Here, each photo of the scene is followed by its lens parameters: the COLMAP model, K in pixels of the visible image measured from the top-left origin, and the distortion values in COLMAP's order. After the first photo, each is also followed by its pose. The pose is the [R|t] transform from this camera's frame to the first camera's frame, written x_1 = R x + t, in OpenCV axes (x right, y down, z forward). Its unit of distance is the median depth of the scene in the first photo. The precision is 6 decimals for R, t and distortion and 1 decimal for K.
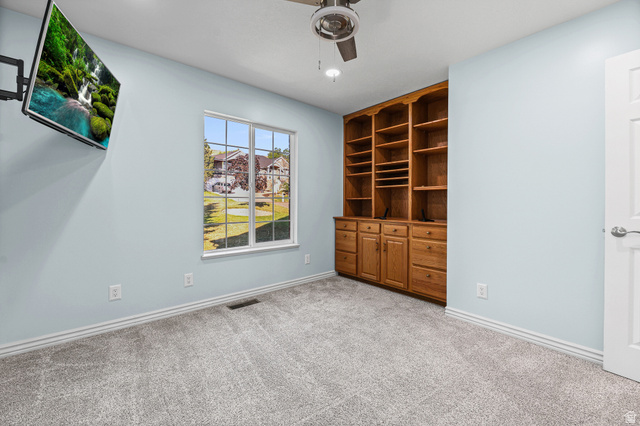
lens RADIAL K [[258.6, 0, 319.1], [0, 258.6, 208.8], [0, 0, 1]] dist [0.001469, 0.000136]
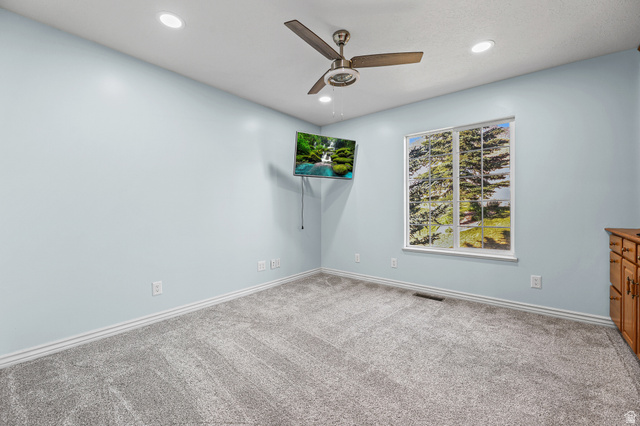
lens RADIAL K [[265.0, 0, 322.1], [0, 265.0, 214.9], [0, 0, 1]] dist [0.012608, -0.000163]
pose [[0.179650, 0.009978, -0.983680, 0.833460], [-0.016714, 0.999835, 0.007090, 0.013745], [0.983589, 0.015167, 0.179787, 0.369408]]
